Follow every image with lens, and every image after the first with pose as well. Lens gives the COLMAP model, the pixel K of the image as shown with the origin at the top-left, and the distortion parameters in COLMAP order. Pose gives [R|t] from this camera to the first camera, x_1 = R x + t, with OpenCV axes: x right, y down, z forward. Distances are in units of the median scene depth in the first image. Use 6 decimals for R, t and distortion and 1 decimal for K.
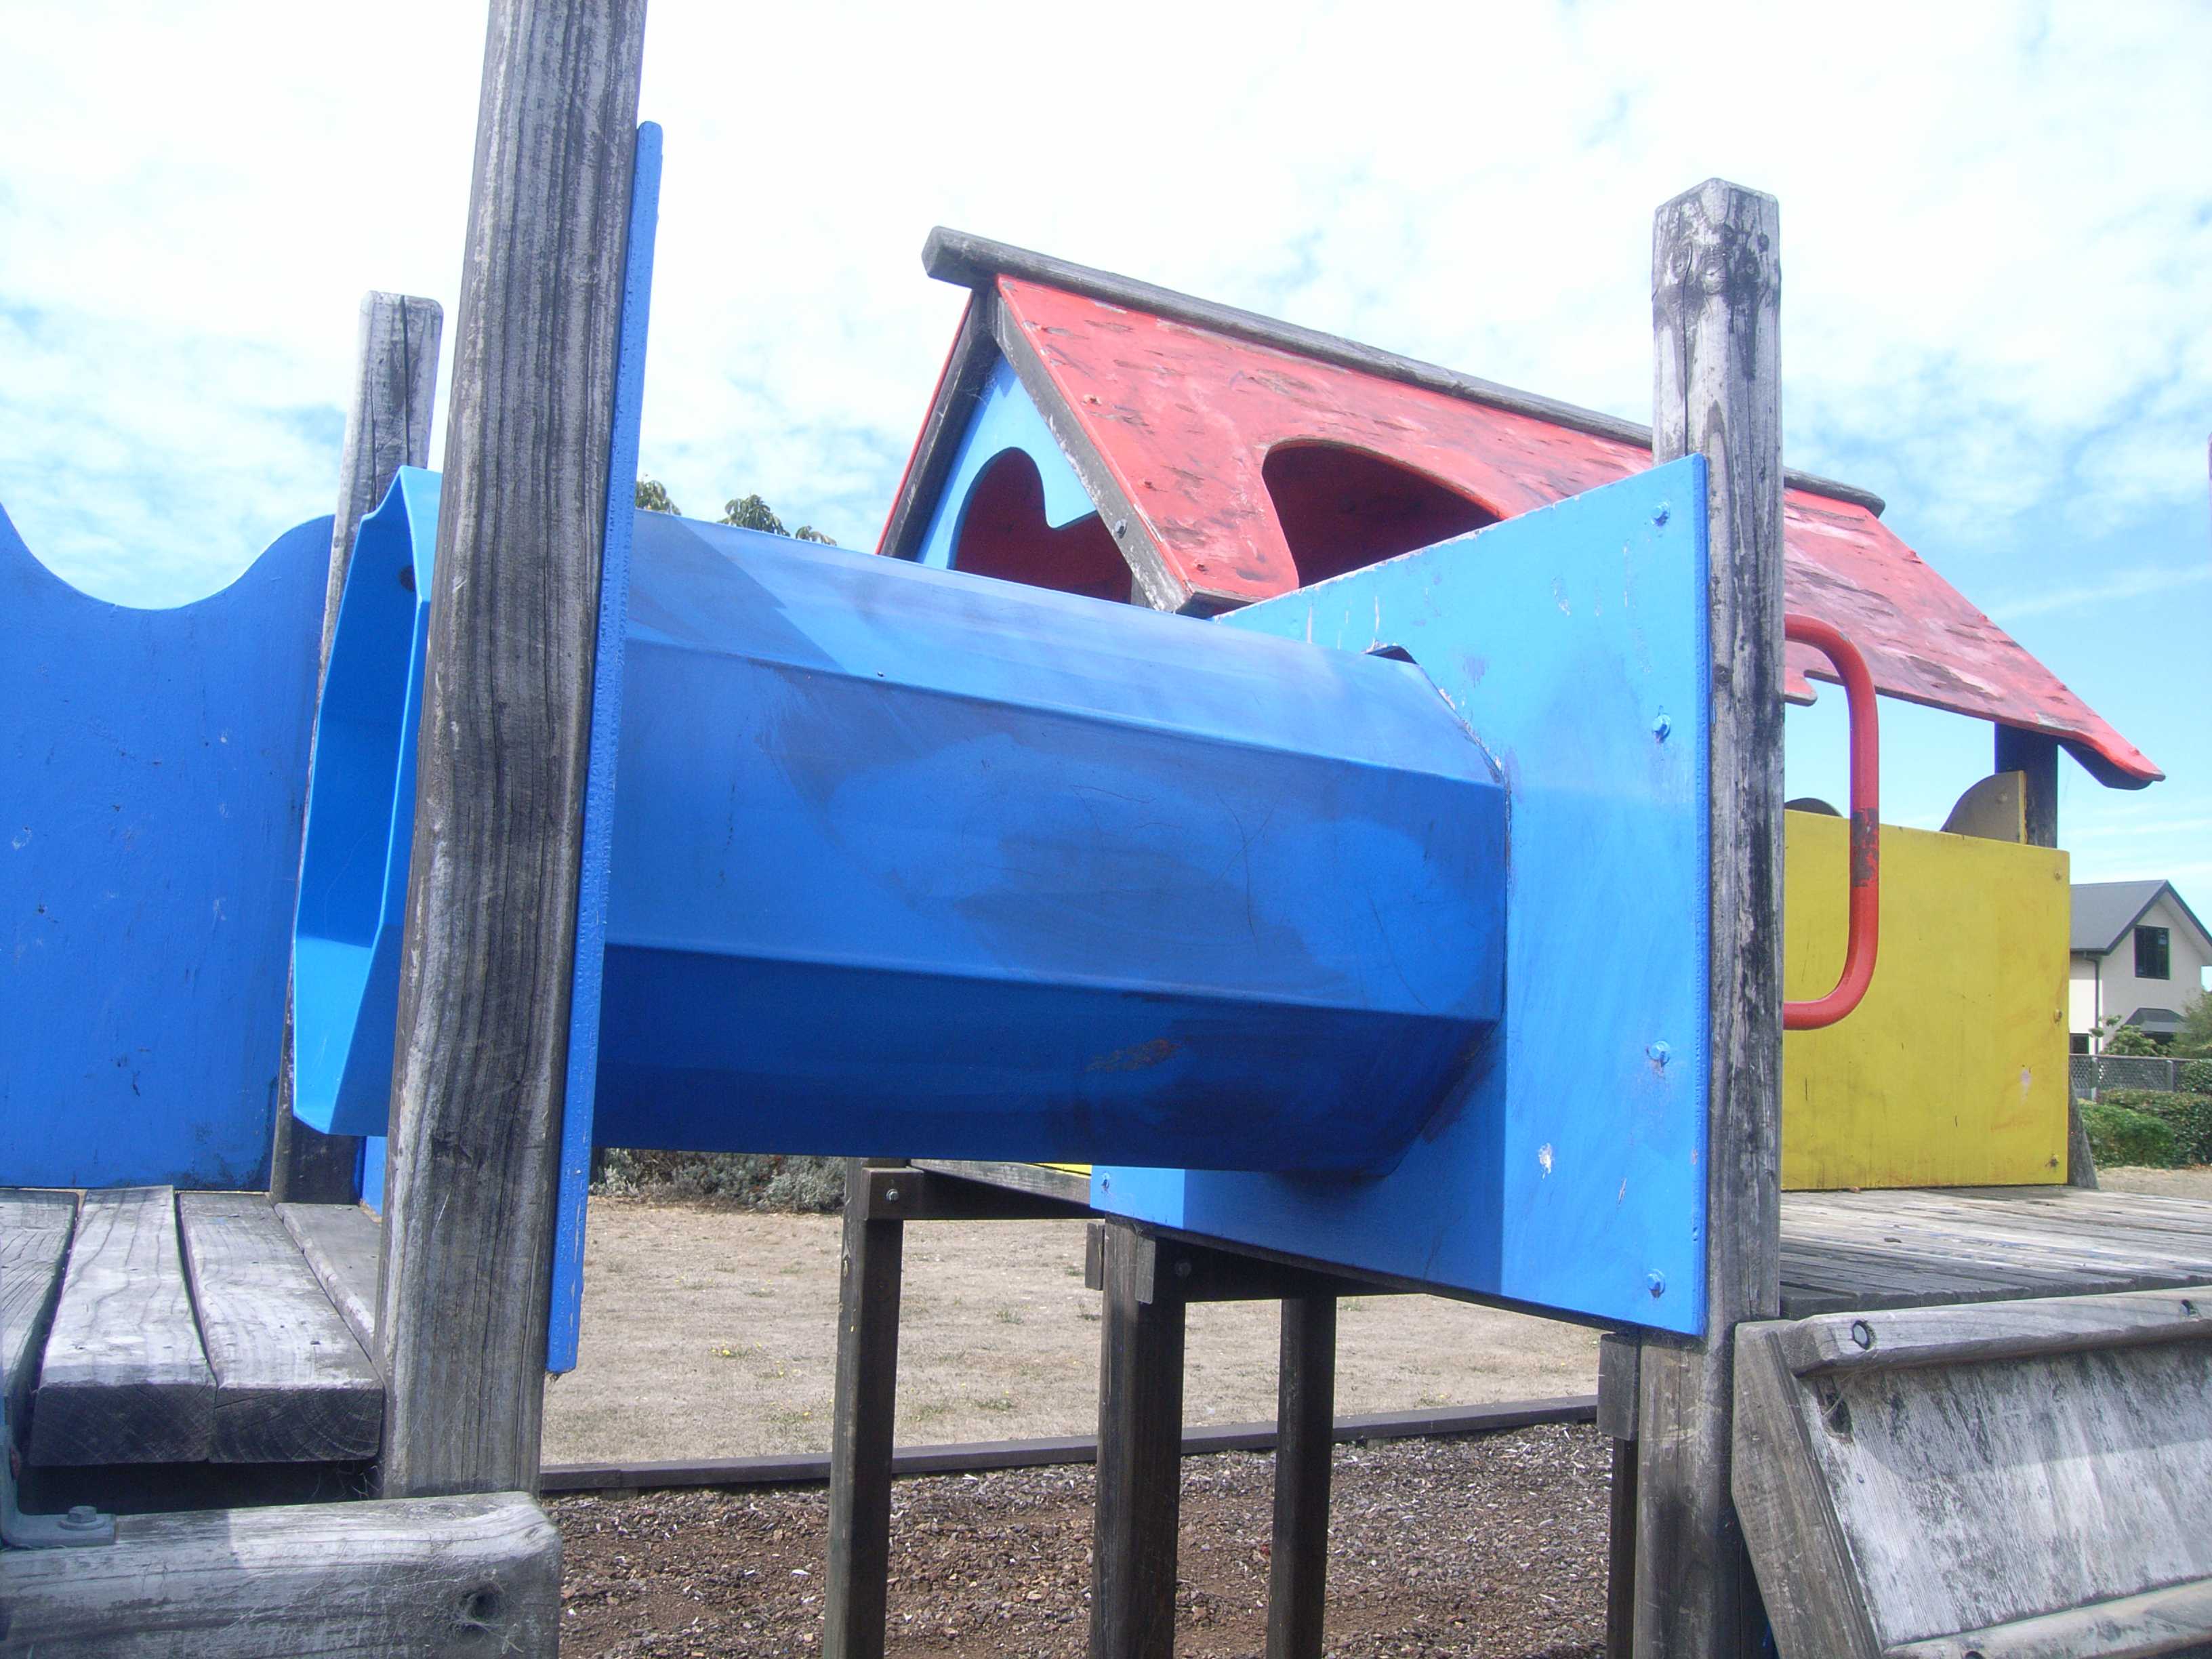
lens RADIAL K [[1776.3, 0, 1106.0], [0, 1776.3, 829.5], [0, 0, 1]] dist [-0.083293, -0.003239]
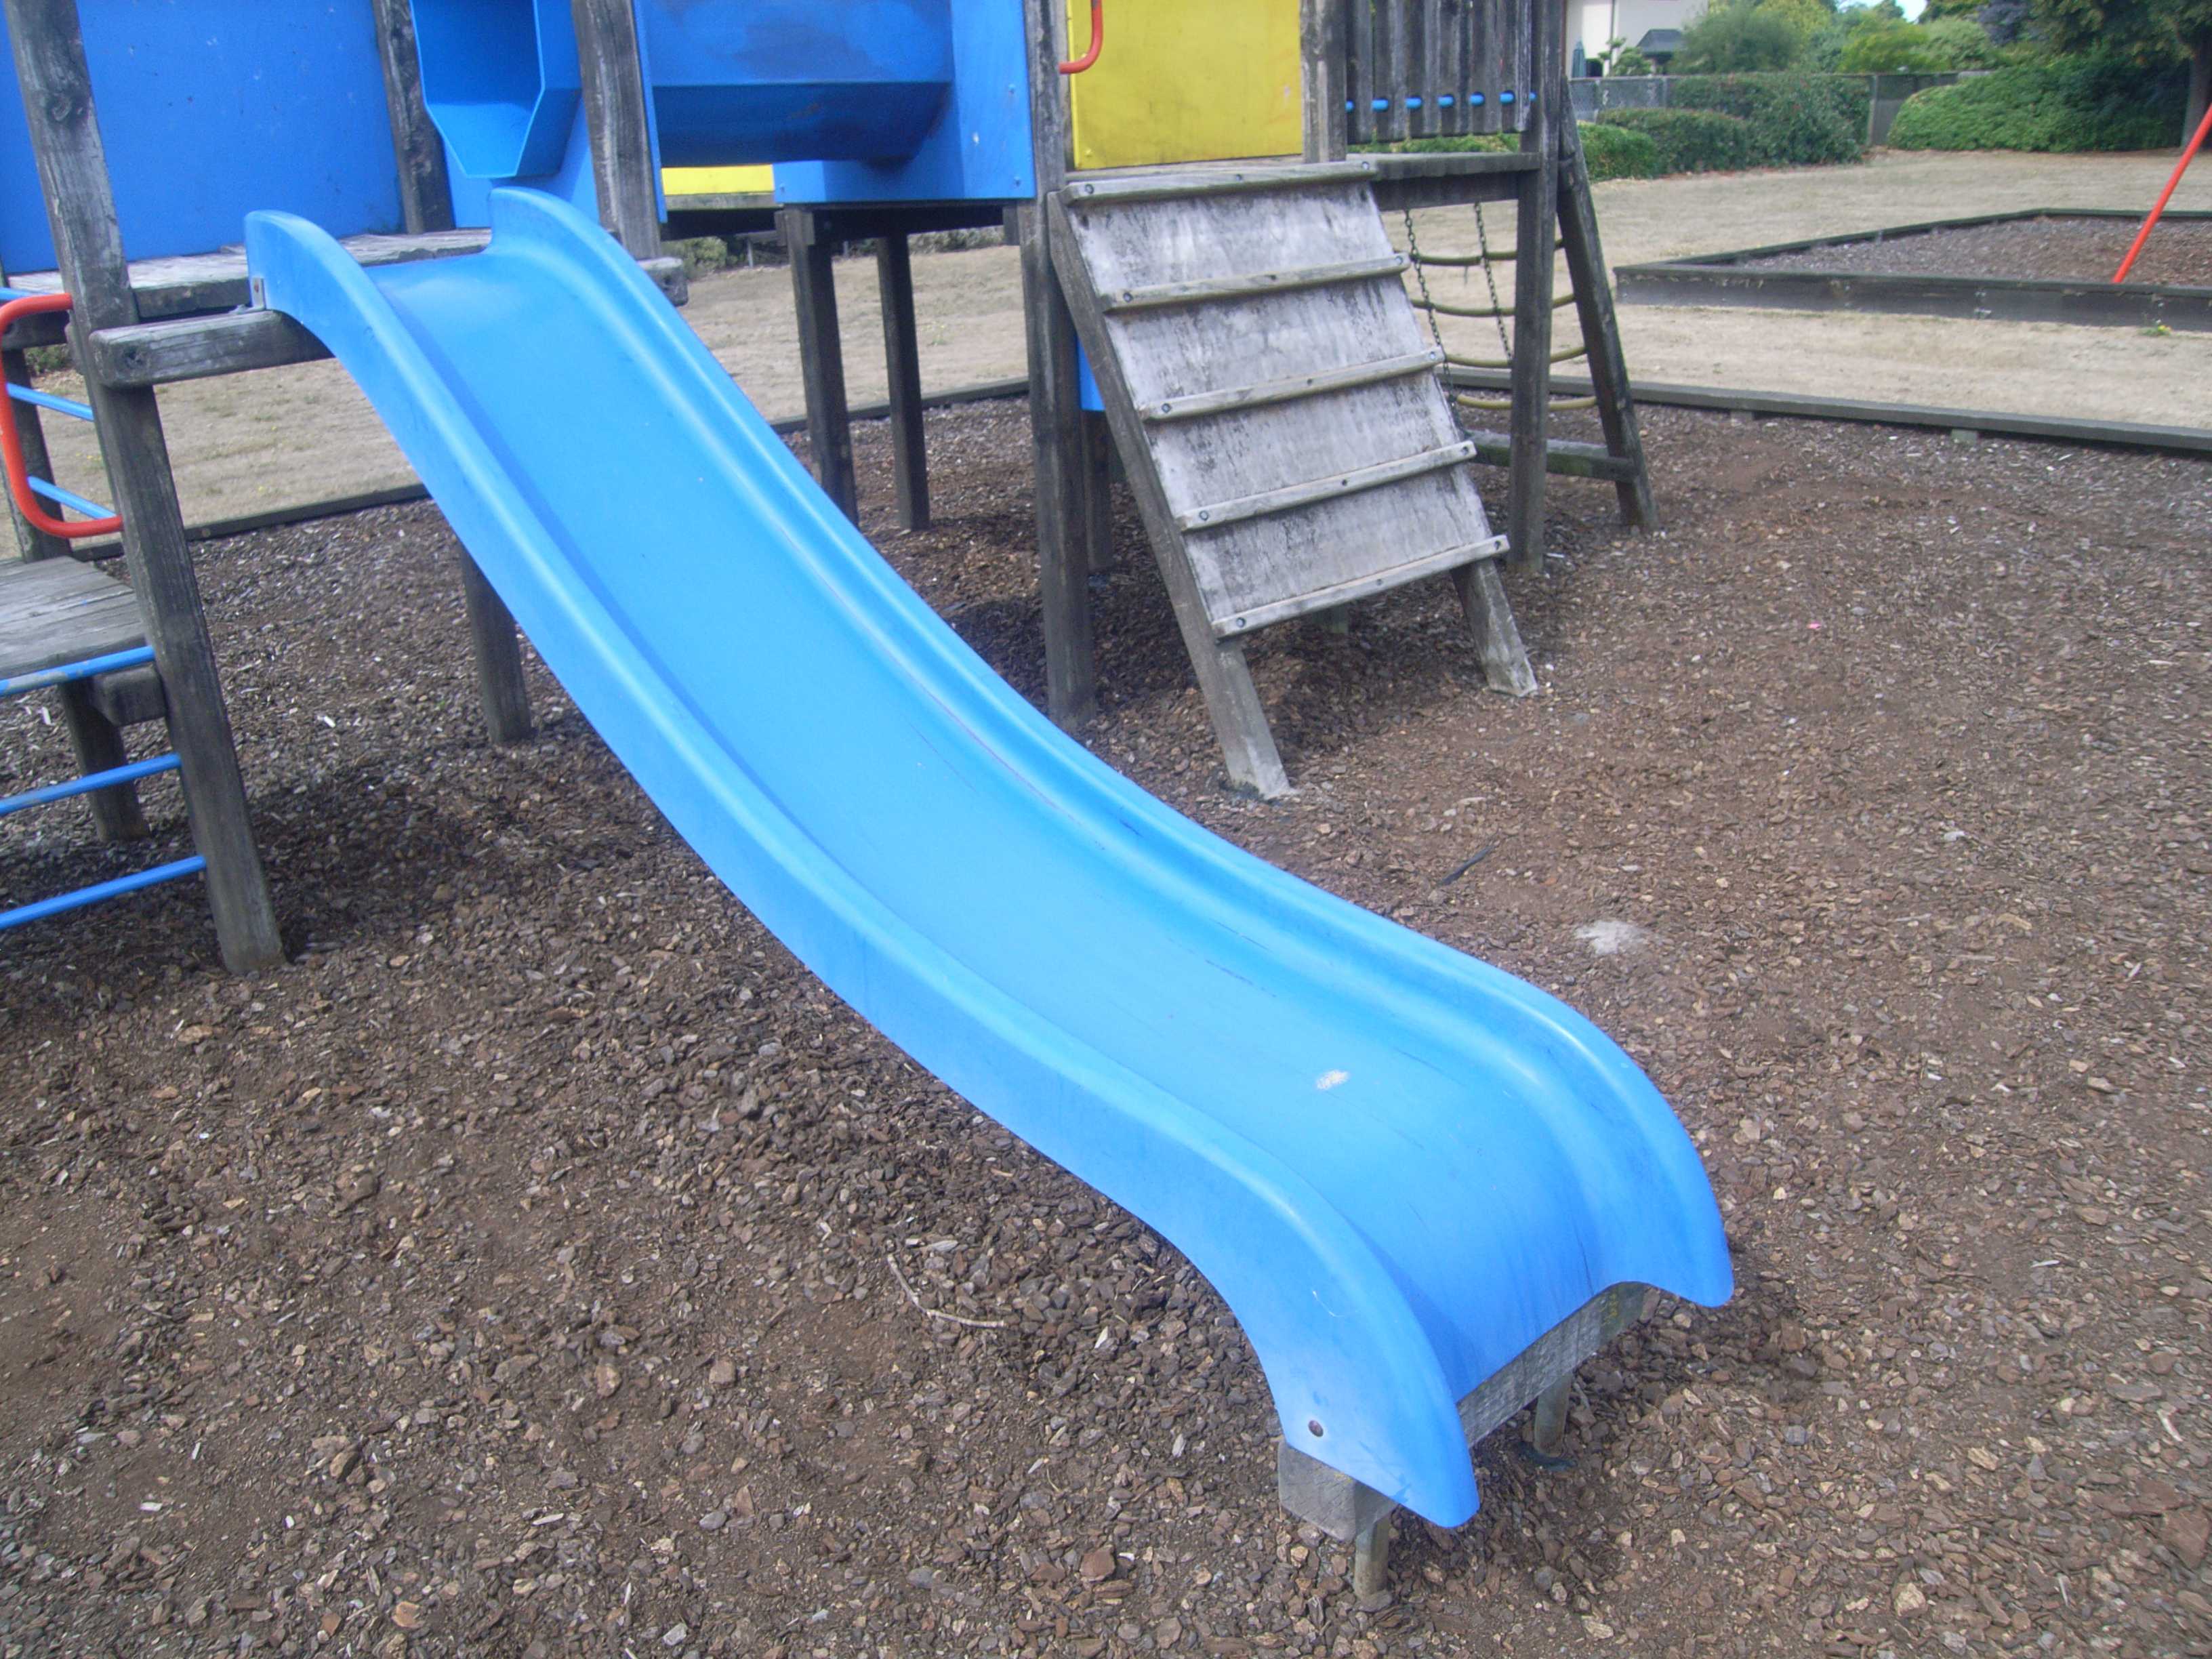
lens RADIAL K [[1776.3, 0, 1106.0], [0, 1776.3, 829.5], [0, 0, 1]] dist [-0.083293, -0.003239]
pose [[0.967752, -0.175764, 0.180452, -0.201188], [0.068165, 0.872344, 0.484117, -0.155153], [-0.242507, -0.456205, 0.856194, -1.703958]]
